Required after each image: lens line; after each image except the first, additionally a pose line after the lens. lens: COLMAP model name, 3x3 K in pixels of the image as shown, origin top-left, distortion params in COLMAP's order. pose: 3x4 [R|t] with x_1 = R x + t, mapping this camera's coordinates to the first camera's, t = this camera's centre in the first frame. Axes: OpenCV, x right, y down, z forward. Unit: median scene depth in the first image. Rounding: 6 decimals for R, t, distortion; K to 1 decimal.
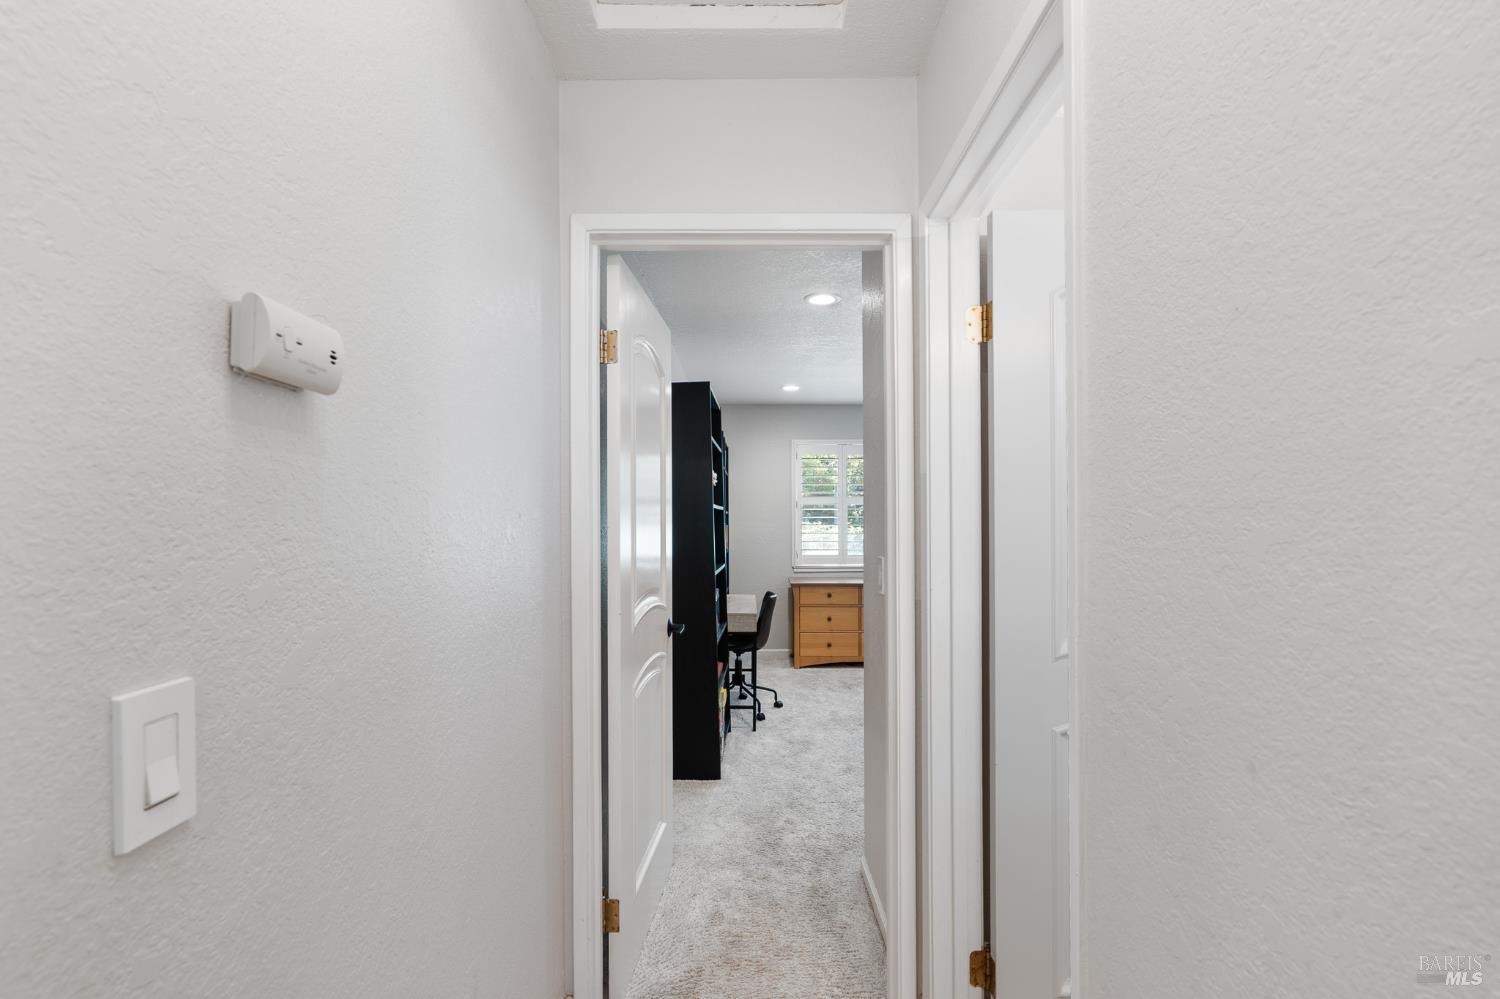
lens RADIAL K [[680.5, 0, 750.3], [0, 680.5, 508.3], [0, 0, 1]] dist [-0.008124, 0.004685]
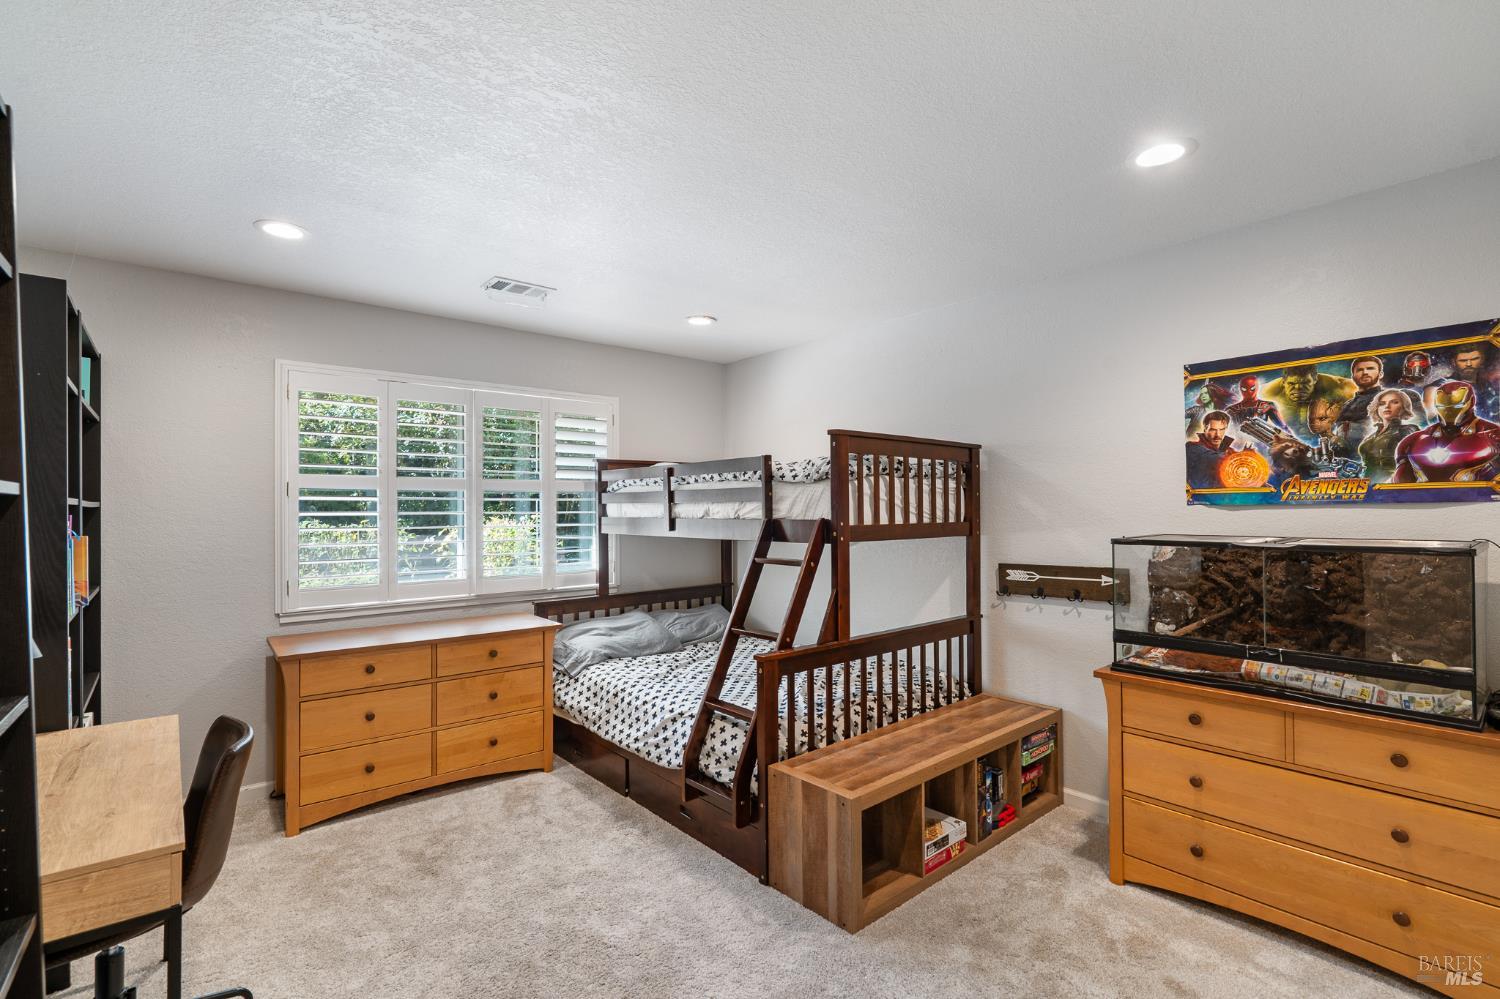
lens RADIAL K [[680.5, 0, 751.6], [0, 680.5, 507.4], [0, 0, 1]] dist [-0.008124, 0.004685]
pose [[0.758758, 0.004310, 0.651359, 0.002948], [-0.006921, 0.999975, 0.001446, 0.005249], [-0.651336, -0.005606, 0.758768, 0.434927]]
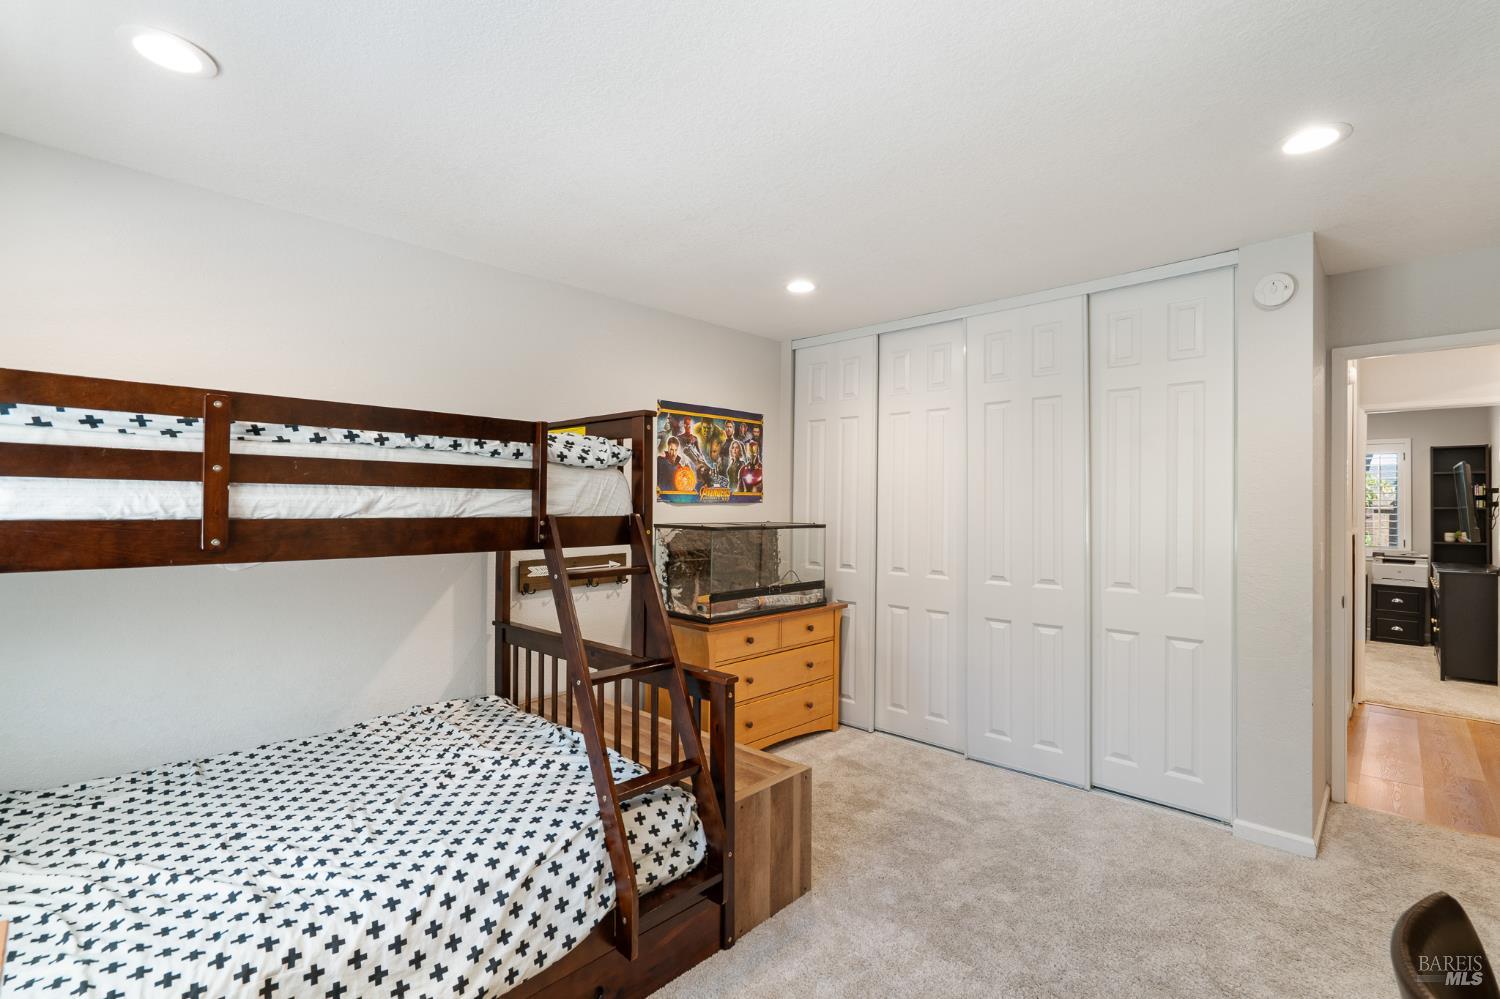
lens RADIAL K [[680.5, 0, 757.0], [0, 680.5, 500.5], [0, 0, 1]] dist [-0.008124, 0.004685]
pose [[-0.724756, 0.007976, 0.688960, 0.040020], [-0.008472, 0.999754, -0.020487, 0.017422], [-0.688954, -0.020685, -0.724510, 1.313616]]
